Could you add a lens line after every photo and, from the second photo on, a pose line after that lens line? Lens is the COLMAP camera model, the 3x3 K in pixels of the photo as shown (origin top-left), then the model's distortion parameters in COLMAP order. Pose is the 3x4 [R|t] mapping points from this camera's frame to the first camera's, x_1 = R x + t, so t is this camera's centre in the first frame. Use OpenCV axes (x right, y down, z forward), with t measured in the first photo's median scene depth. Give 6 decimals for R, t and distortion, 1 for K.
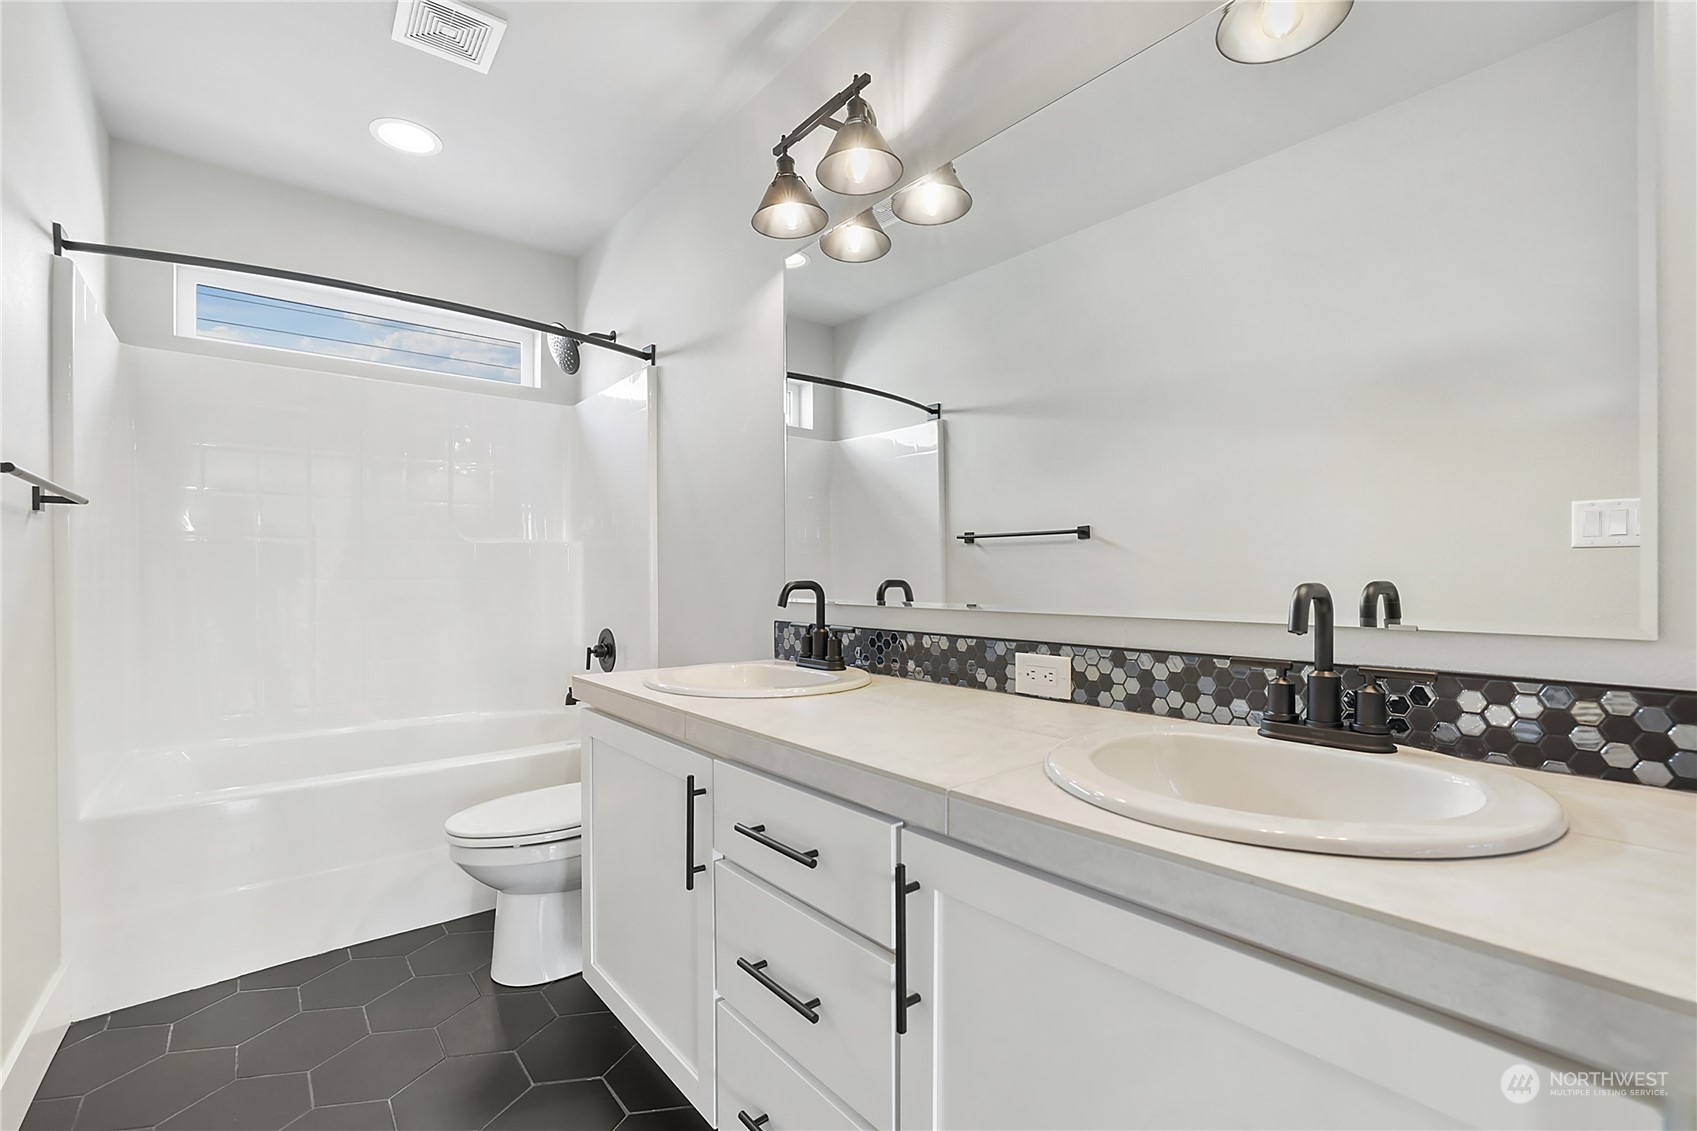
lens RADIAL K [[733.5, 0, 842.6], [0, 733.5, 566.3], [0, 0, 1]] dist [-0.001180, -0.000049]
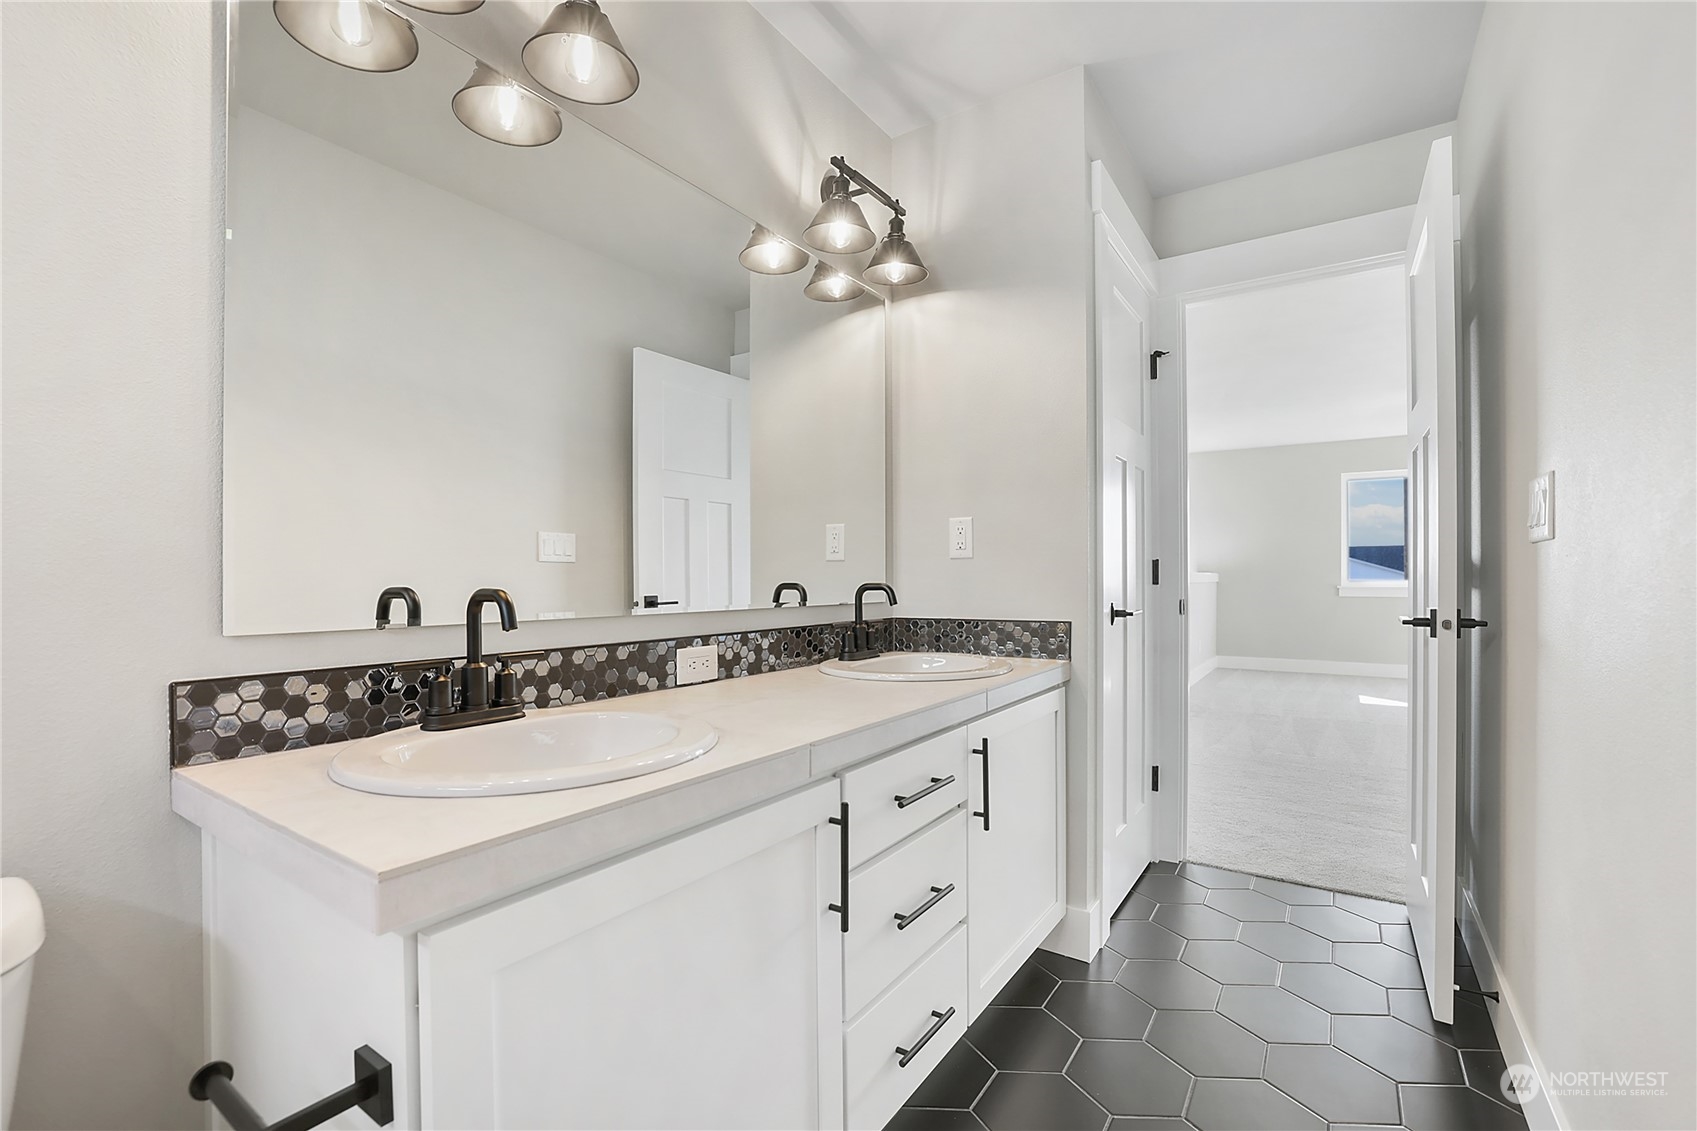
lens RADIAL K [[733.5, 0, 843.9], [0, 733.5, 577.9], [0, 0, 1]] dist [-0.001180, -0.000049]
pose [[-0.259632, 0.004693, 0.965696, -0.924130], [-0.008986, 0.999933, -0.007275, 0.015943], [-0.965666, -0.010566, -0.259572, 1.074549]]
